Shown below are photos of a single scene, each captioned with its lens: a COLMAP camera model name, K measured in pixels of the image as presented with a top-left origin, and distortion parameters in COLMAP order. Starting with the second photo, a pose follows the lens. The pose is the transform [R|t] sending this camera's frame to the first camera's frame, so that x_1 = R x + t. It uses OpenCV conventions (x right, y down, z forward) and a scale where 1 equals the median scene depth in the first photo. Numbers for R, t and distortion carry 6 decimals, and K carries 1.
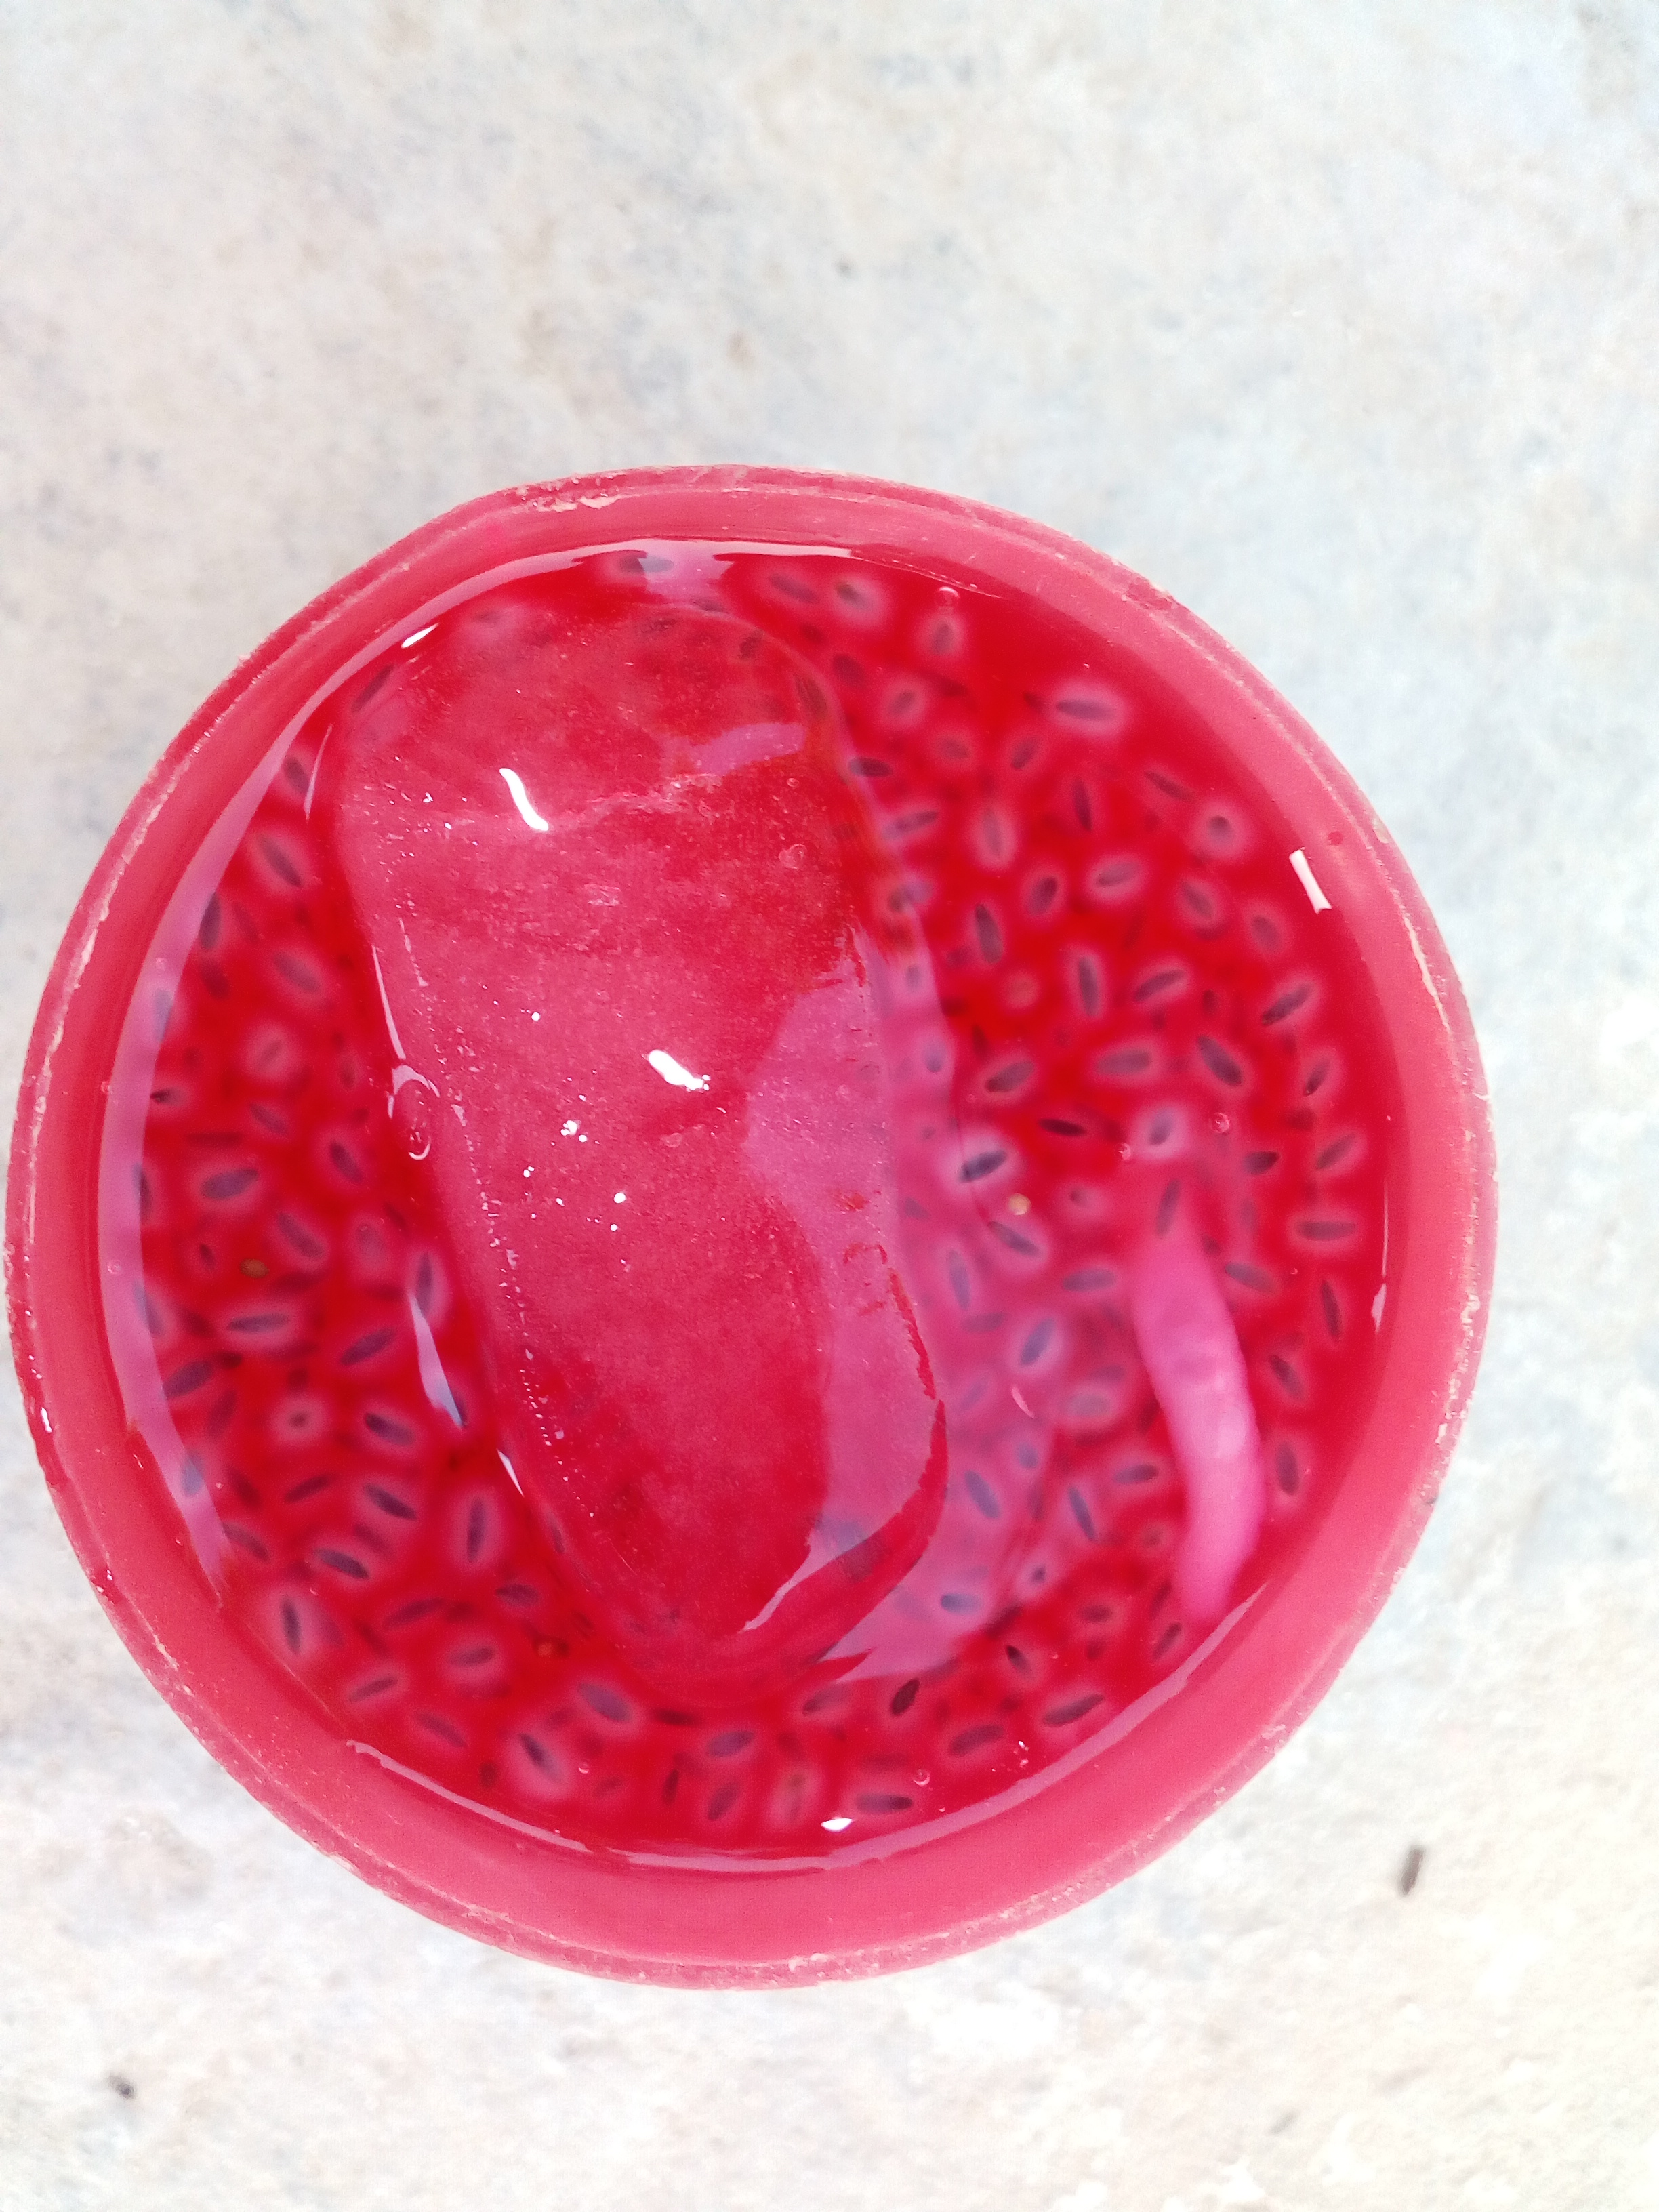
lens RADIAL K [[2007.9, 0, 843.5], [0, 2007.9, 1045.1], [0, 0, 1]] dist [0.030439, -0.153850]
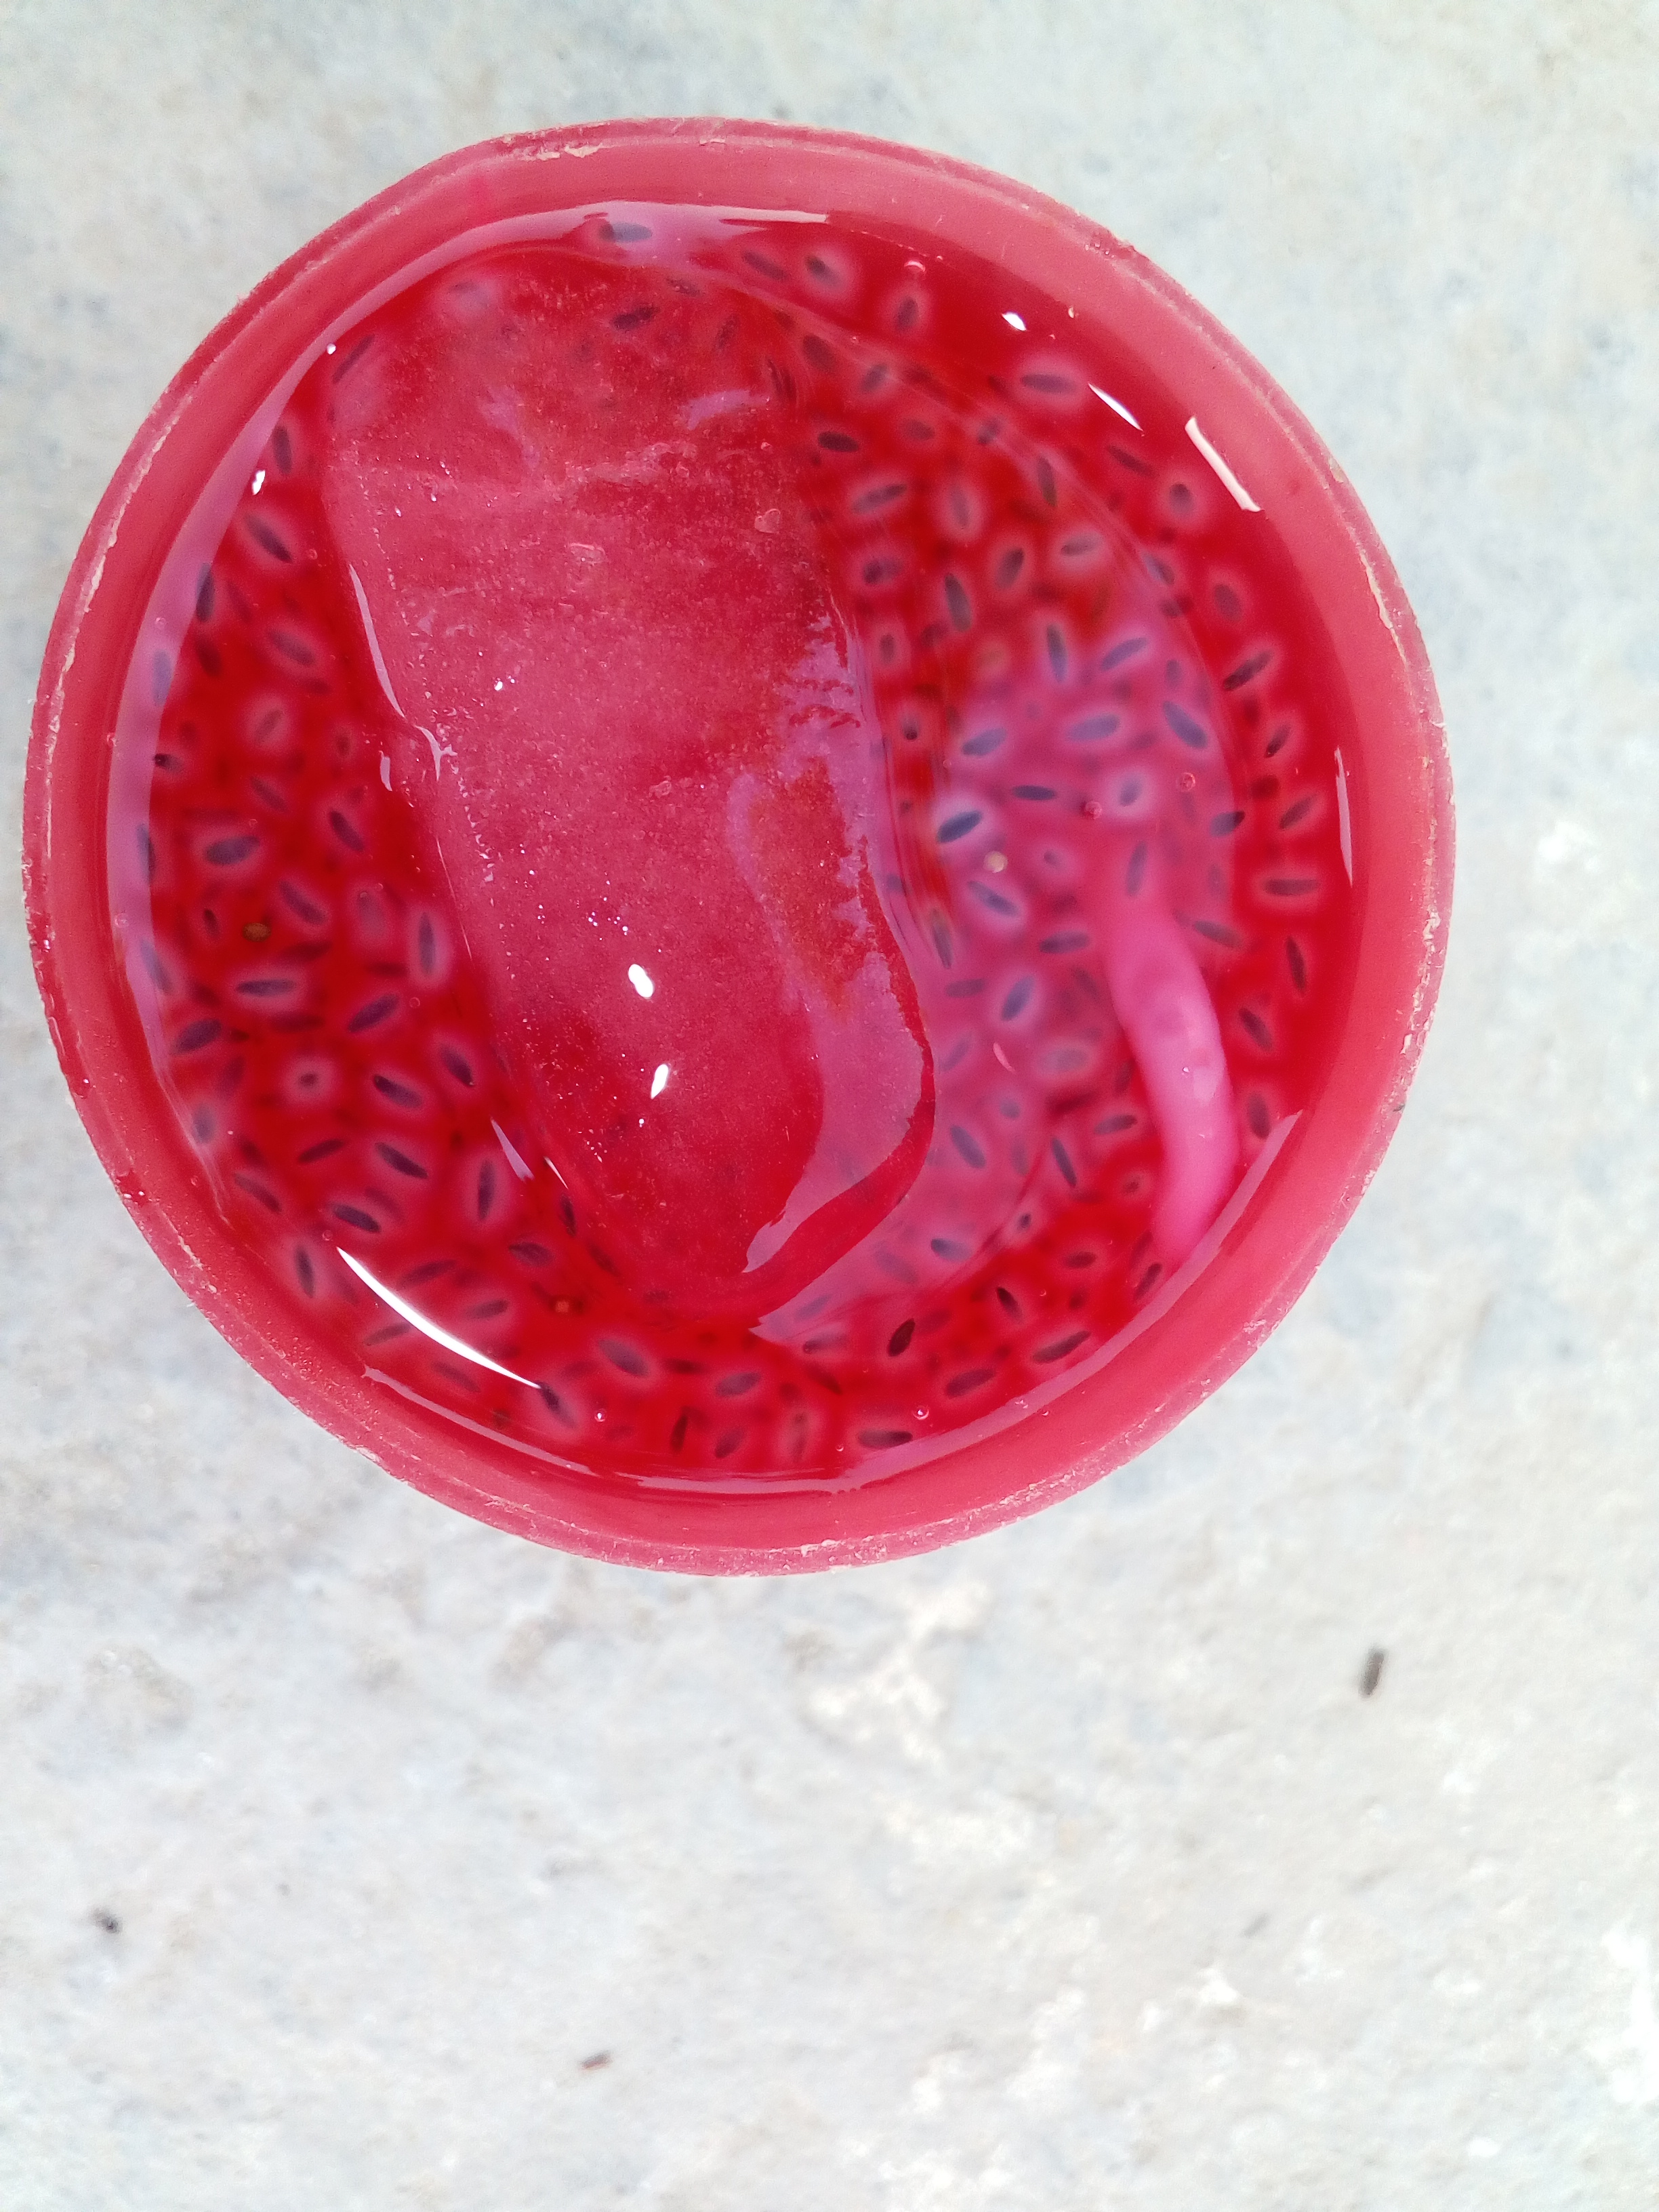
lens RADIAL K [[2007.9, 0, 843.5], [0, 2007.9, 1045.1], [0, 0, 1]] dist [0.030439, -0.153850]
pose [[0.999093, -0.024743, 0.034643, -0.029803], [0.024661, 0.999692, 0.002776, 0.166557], [-0.034701, -0.001919, 0.999396, -0.034484]]
